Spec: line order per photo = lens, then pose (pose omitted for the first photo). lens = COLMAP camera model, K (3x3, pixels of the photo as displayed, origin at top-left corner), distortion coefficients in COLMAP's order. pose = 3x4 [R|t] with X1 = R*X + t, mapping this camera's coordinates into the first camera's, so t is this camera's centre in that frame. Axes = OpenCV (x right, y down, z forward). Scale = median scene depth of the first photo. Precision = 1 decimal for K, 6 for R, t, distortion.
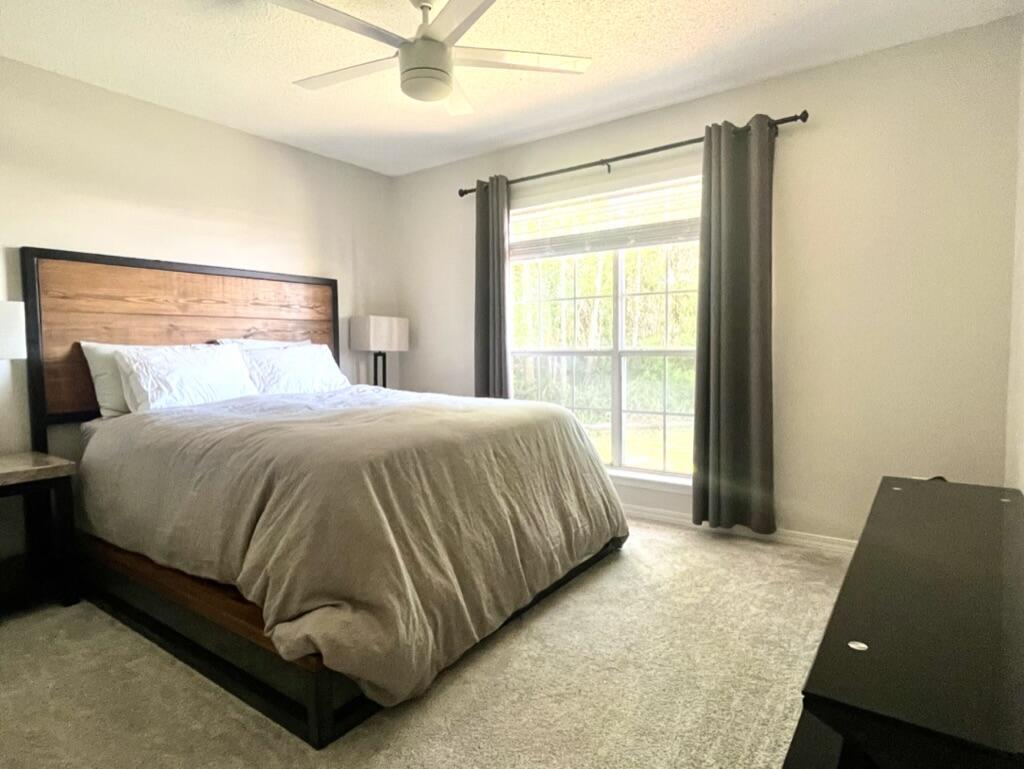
lens RADIAL K [[580.6, 0, 510.9], [0, 580.6, 383.0], [0, 0, 1]] dist [0.005048, -0.004169]
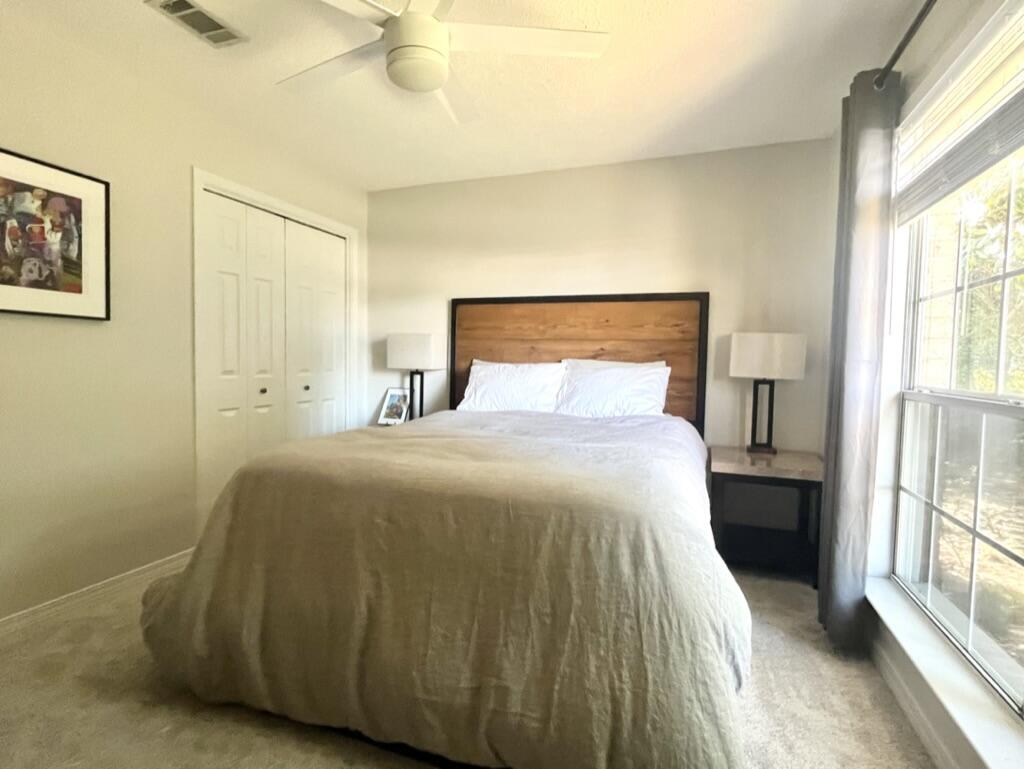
lens RADIAL K [[501.7, 0, 509.4], [0, 501.7, 383.4], [0, 0, 1]] dist [-0.002608, 0.000705]
pose [[0.263553, 0.065020, -0.962451, 0.424020], [-0.082822, 0.995567, 0.044577, -0.063483], [0.961083, 0.067963, 0.267770, 0.644364]]
